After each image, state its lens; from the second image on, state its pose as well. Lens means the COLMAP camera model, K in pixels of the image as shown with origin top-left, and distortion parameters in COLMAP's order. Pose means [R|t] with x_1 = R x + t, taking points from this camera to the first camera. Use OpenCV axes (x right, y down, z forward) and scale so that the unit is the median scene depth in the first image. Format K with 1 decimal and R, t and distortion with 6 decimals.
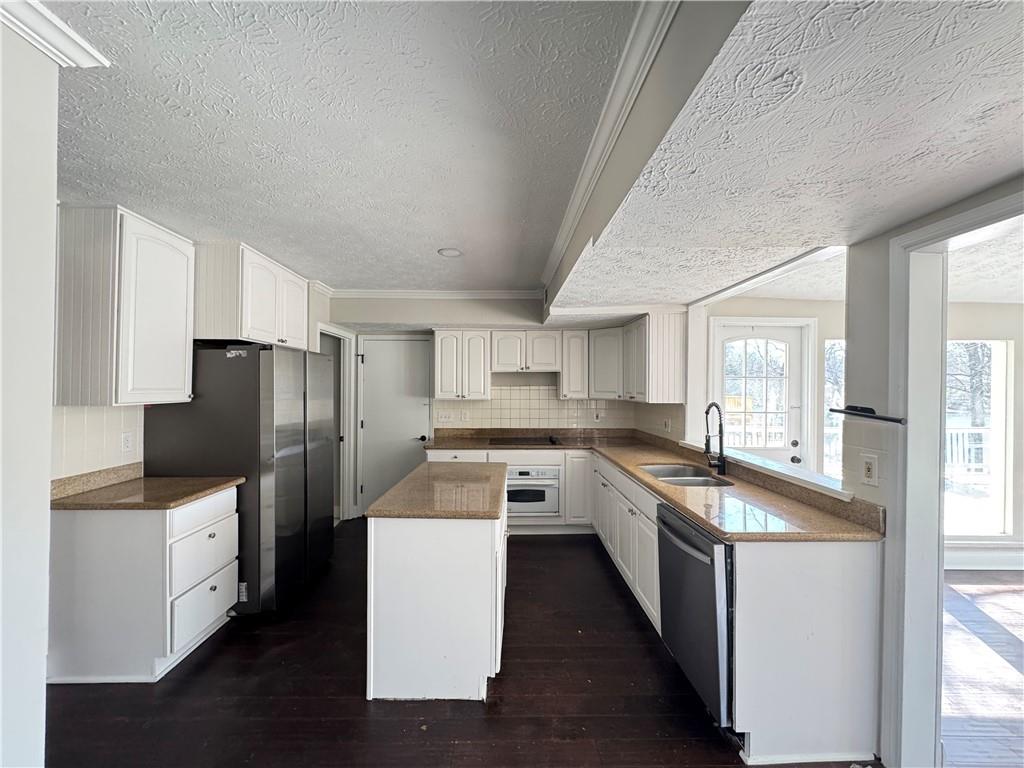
lens RADIAL K [[410.5, 0, 510.1], [0, 410.5, 385.3], [0, 0, 1]] dist [-0.002101, -0.000230]
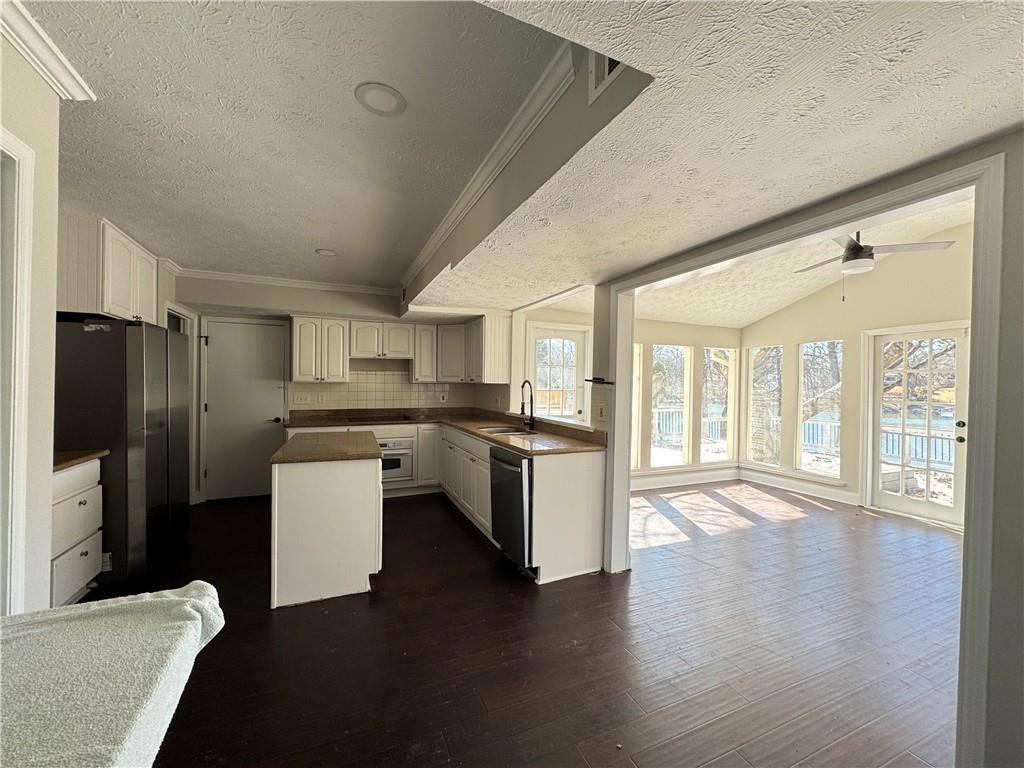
lens RADIAL K [[410.5, 0, 511.2], [0, 410.5, 385.2], [0, 0, 1]] dist [-0.002101, -0.000230]
pose [[0.923255, 0.003559, 0.384172, -0.113408], [-0.008048, 0.999917, 0.010077, 0.045238], [-0.384104, -0.012395, 0.923206, -0.318028]]
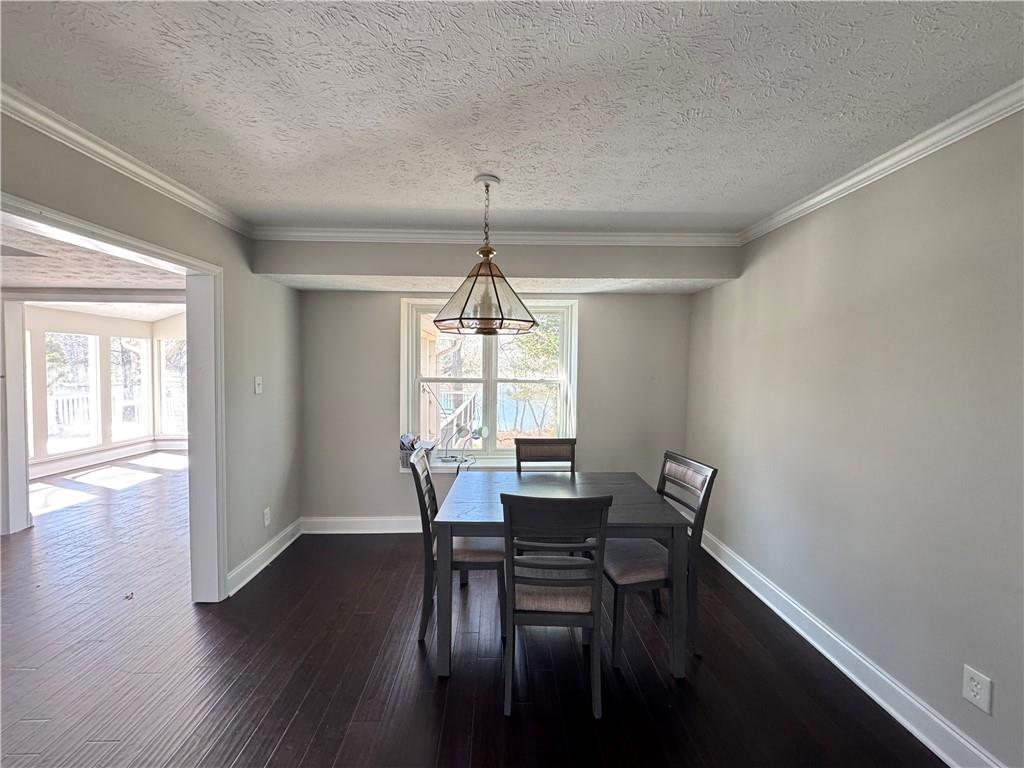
lens RADIAL K [[410.5, 0, 518.9], [0, 410.5, 384.5], [0, 0, 1]] dist [-0.002101, -0.000230]
pose [[-0.018156, -0.046989, 0.998730, -0.747413], [-0.011997, 0.998833, 0.046776, -0.002689], [-0.999763, -0.011133, -0.018699, -1.004164]]
